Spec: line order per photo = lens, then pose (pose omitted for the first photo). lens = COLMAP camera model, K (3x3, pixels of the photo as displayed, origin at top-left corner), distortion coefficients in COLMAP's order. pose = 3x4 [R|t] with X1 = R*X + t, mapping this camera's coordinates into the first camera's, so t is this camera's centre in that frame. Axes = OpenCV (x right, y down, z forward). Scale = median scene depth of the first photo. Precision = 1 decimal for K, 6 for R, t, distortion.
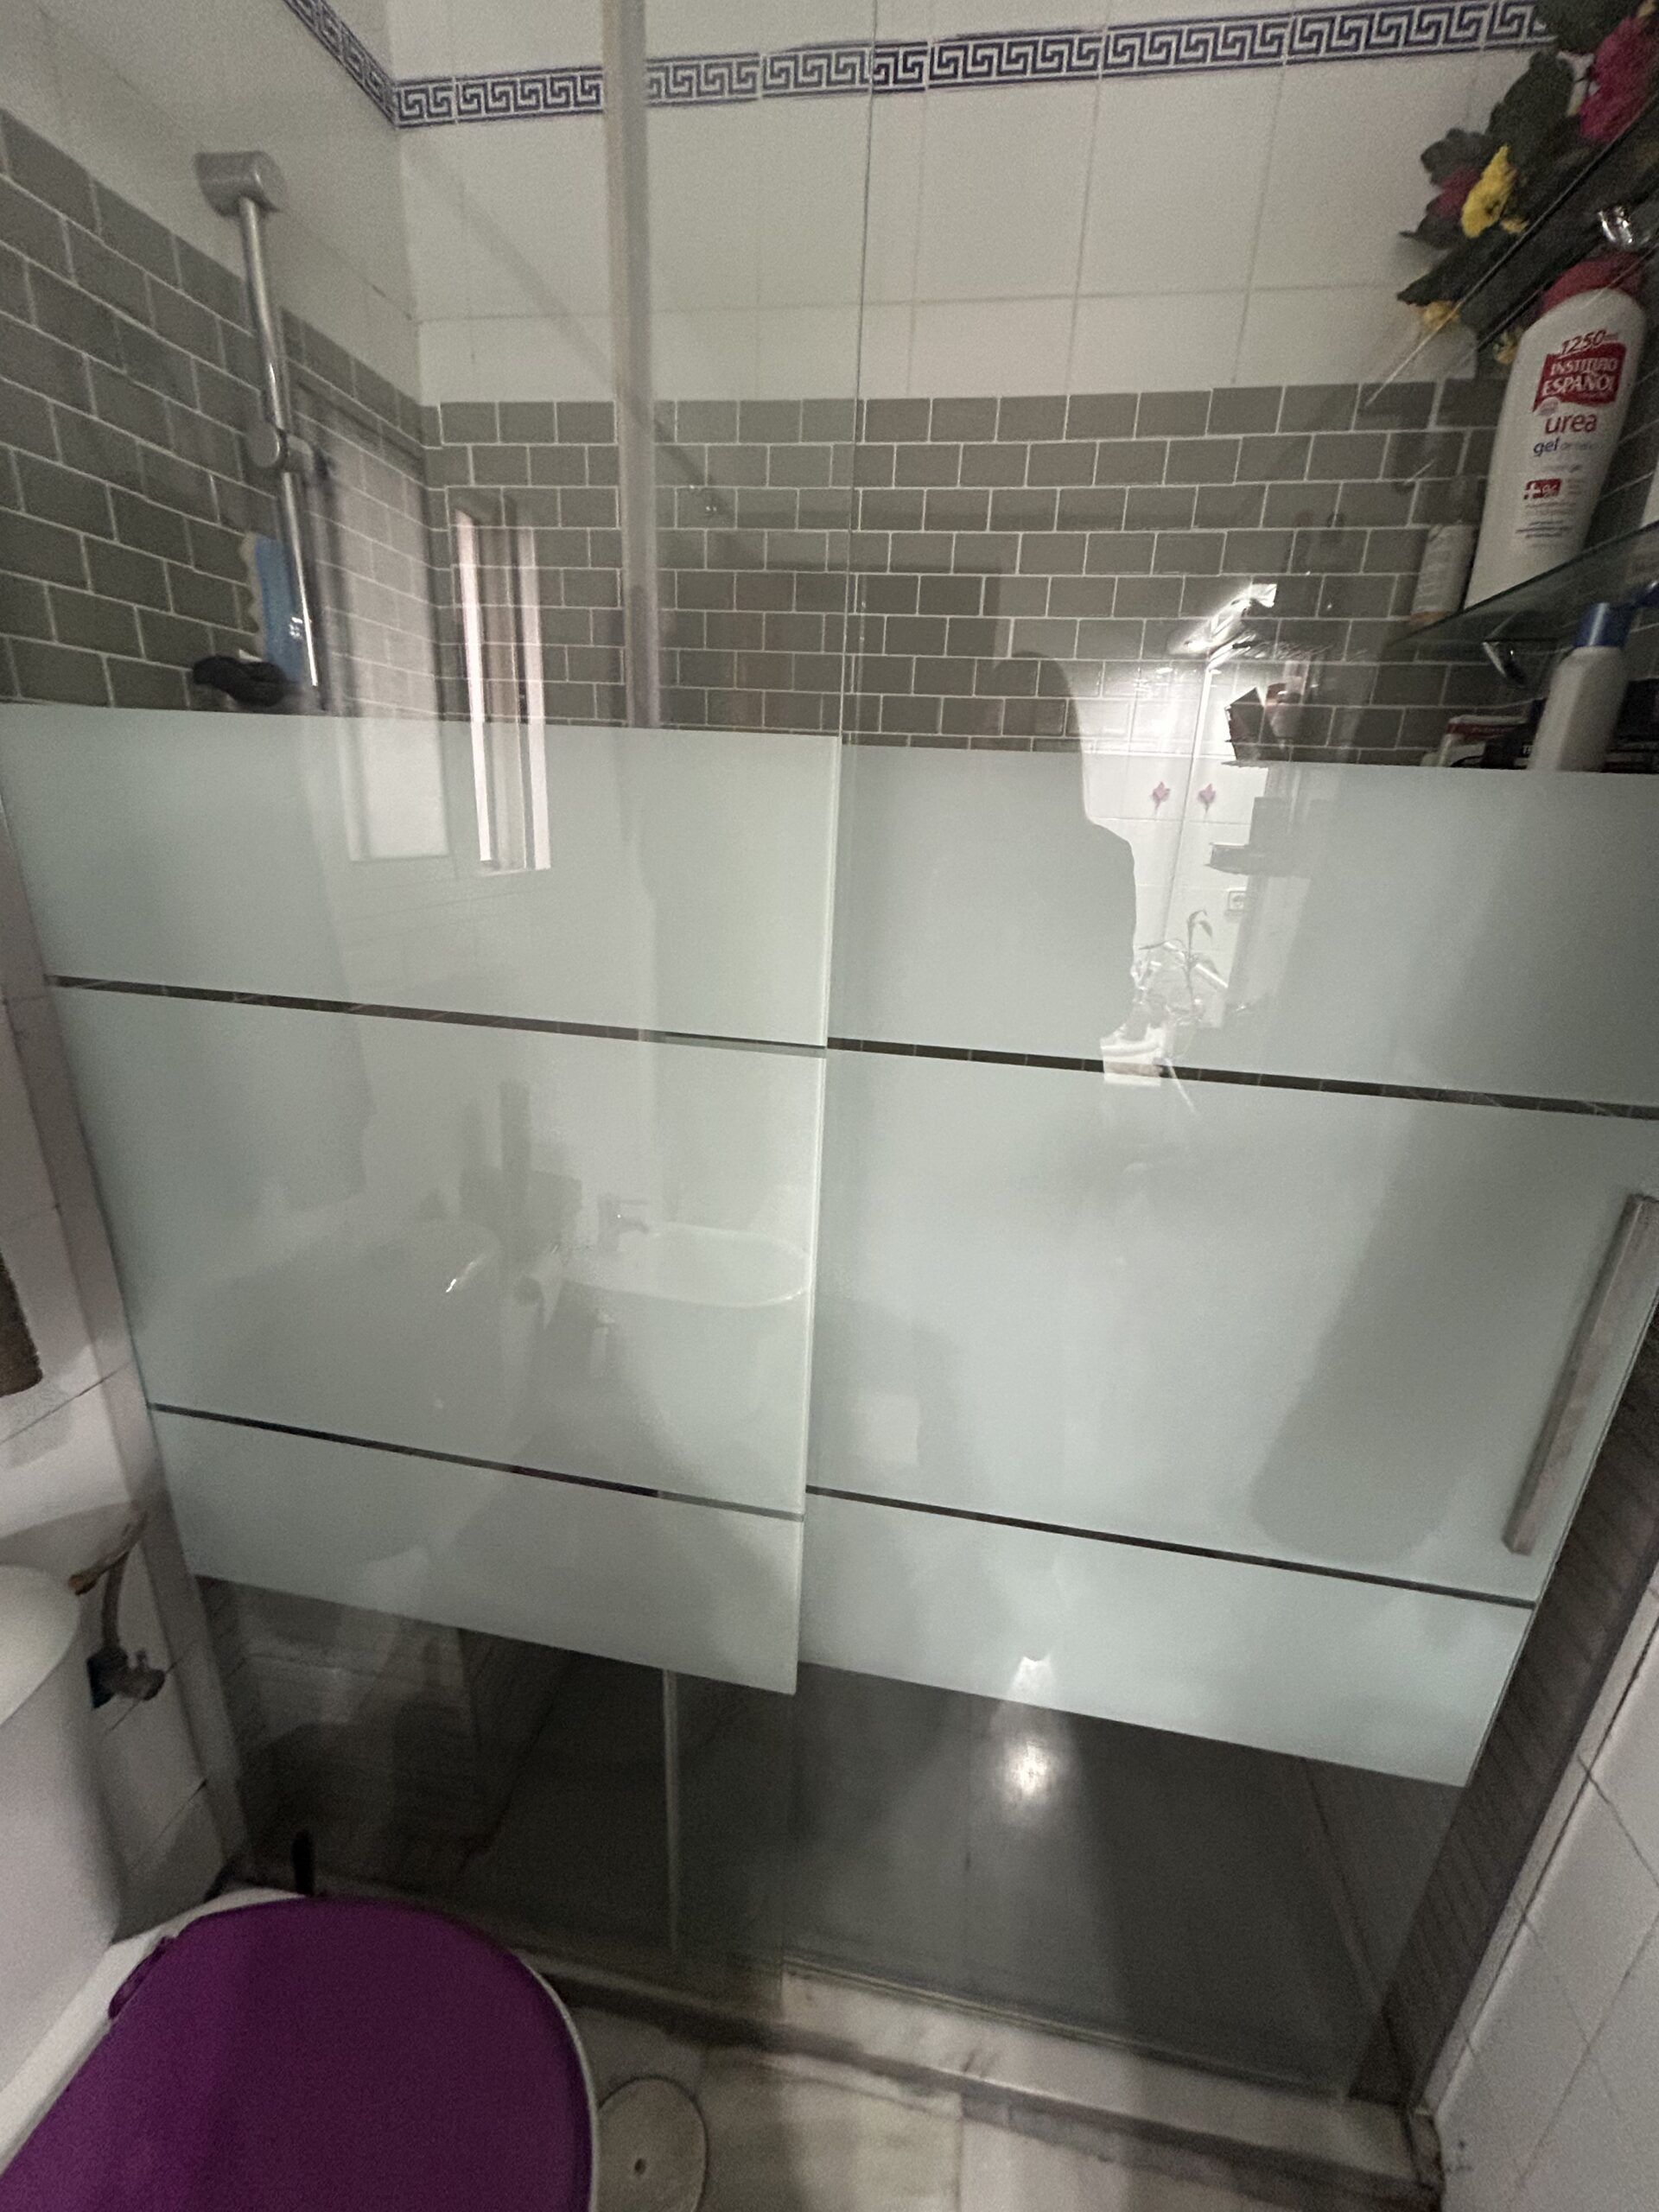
lens RADIAL K [[890.5, 0, 830.9], [0, 890.5, 1101.8], [0, 0, 1]] dist [-0.000584, 0.000380]
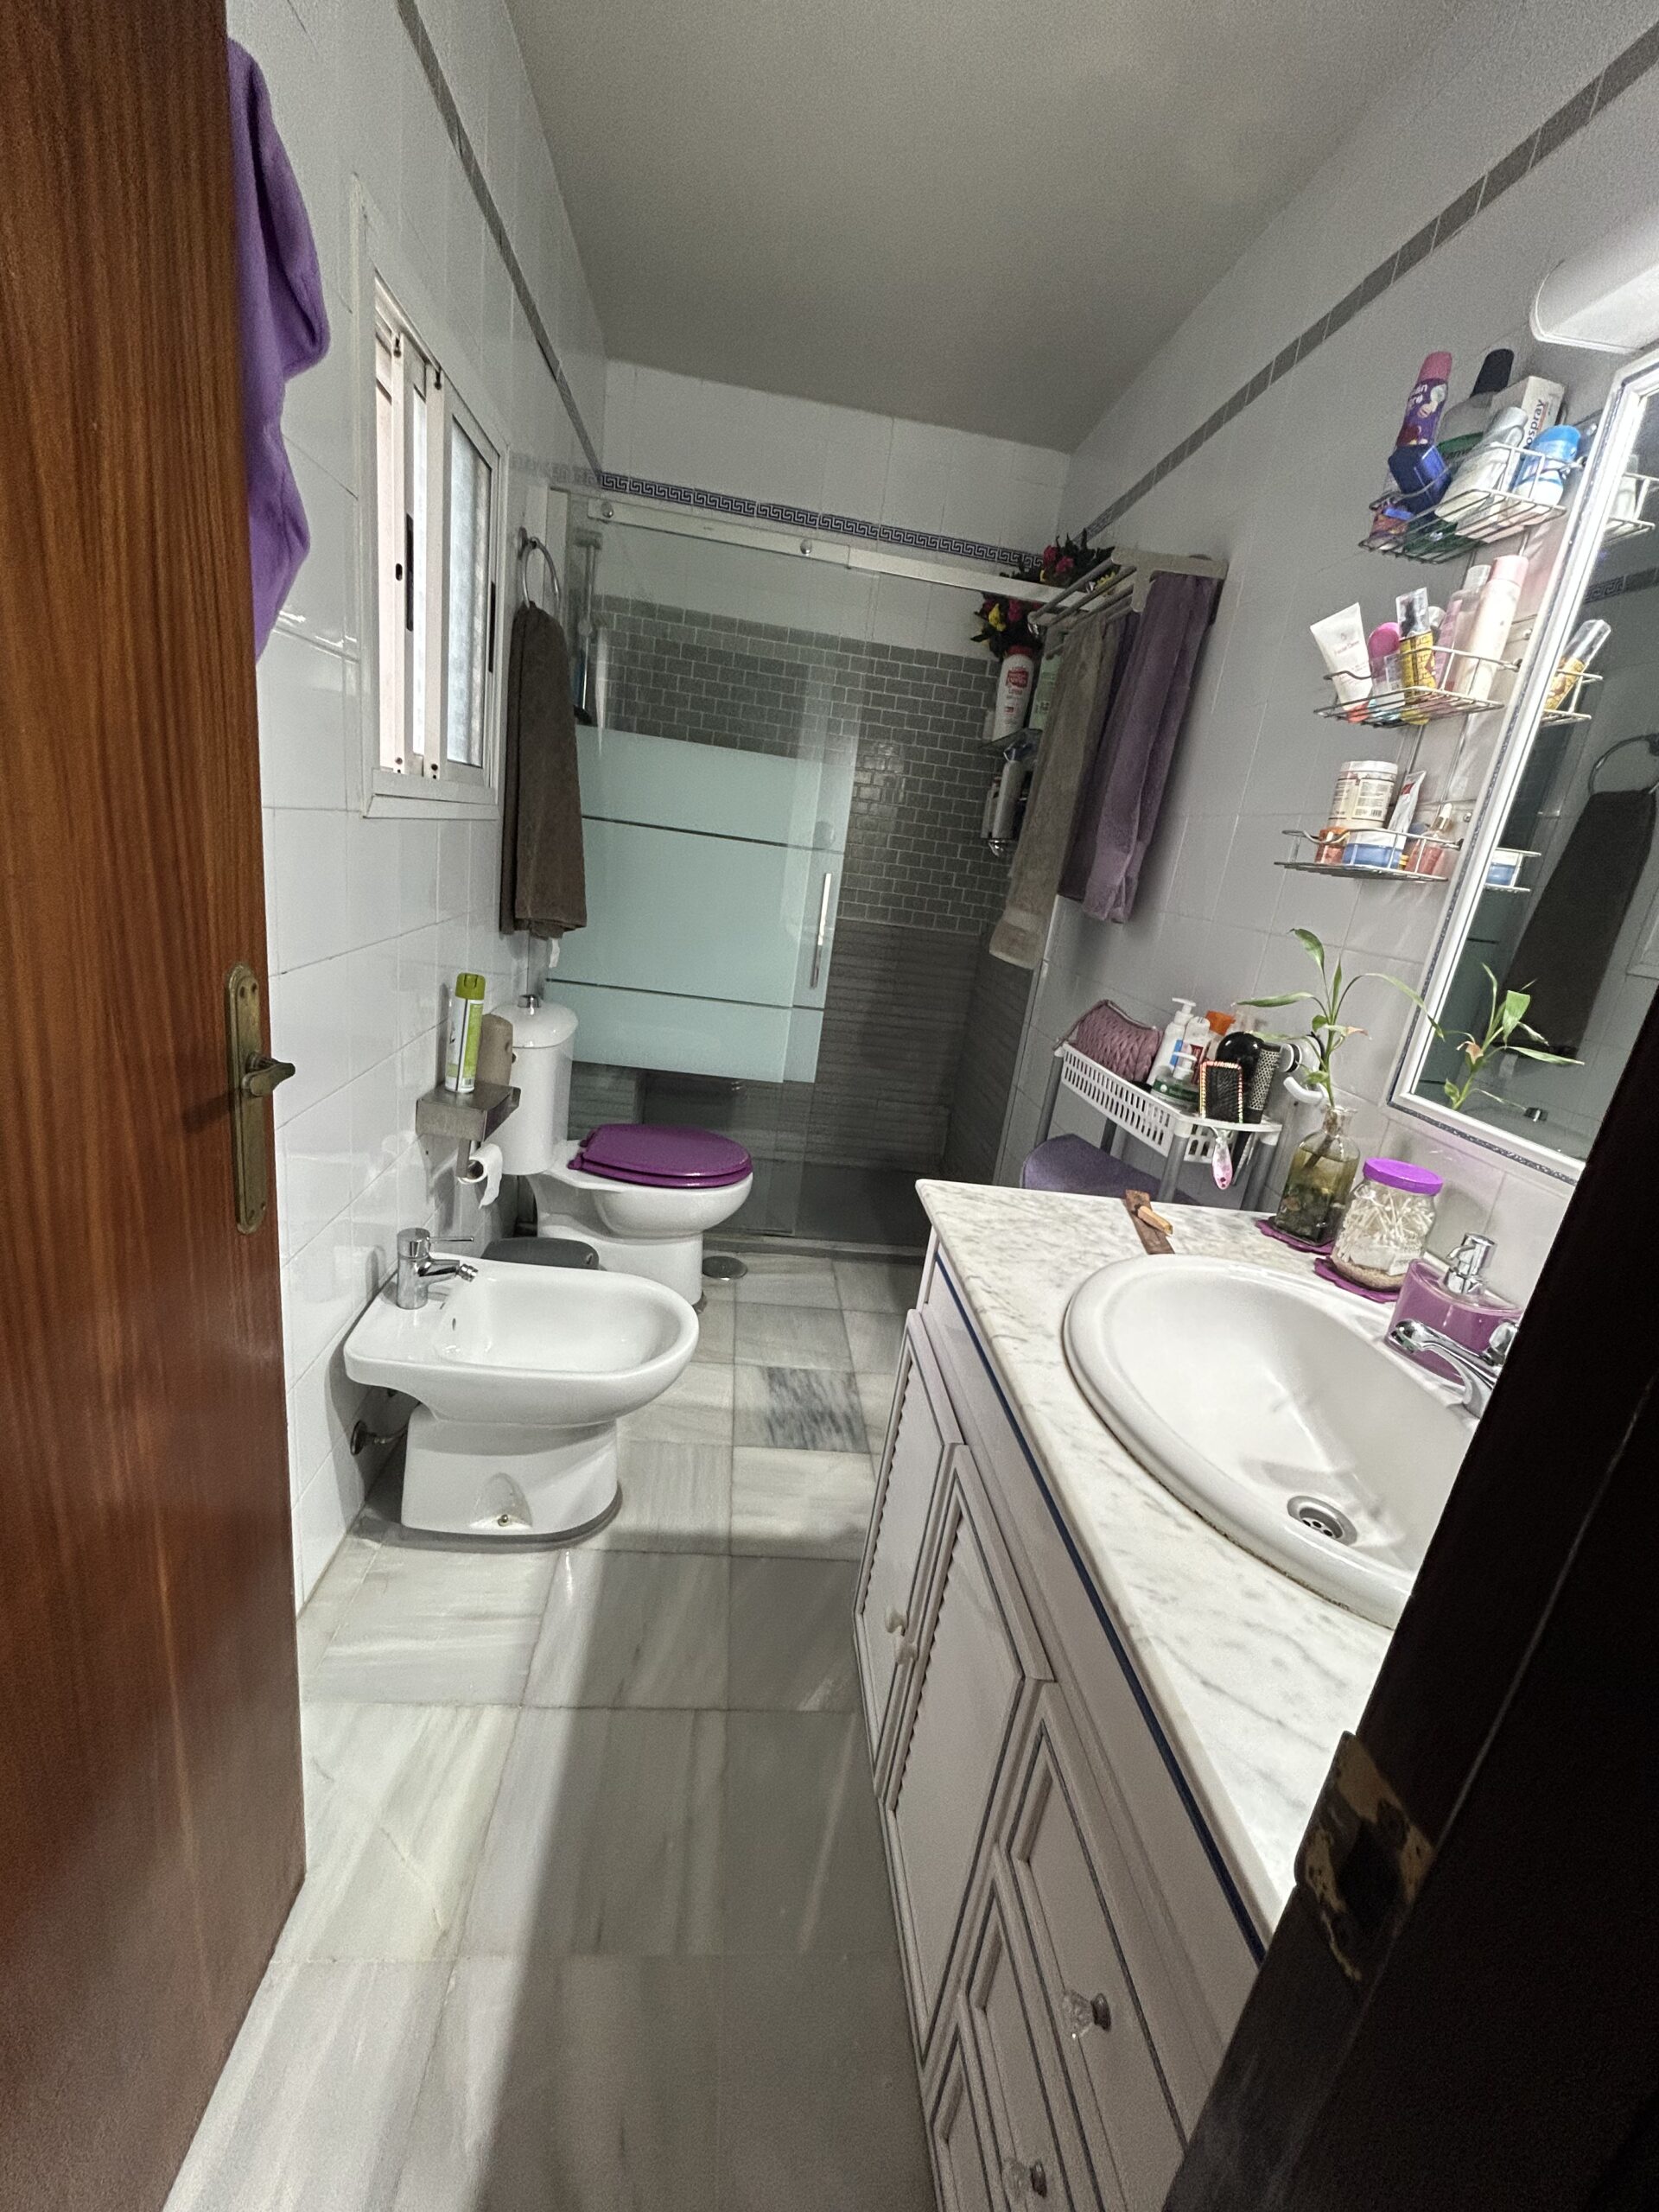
lens RADIAL K [[890.5, 0, 835.9], [0, 890.5, 1103.7], [0, 0, 1]] dist [-0.000584, 0.000380]
pose [[0.958905, 0.002140, 0.283719, -0.627507], [-0.000335, 0.999979, -0.006411, 0.668312], [-0.283727, 0.006052, 0.958886, -1.675938]]
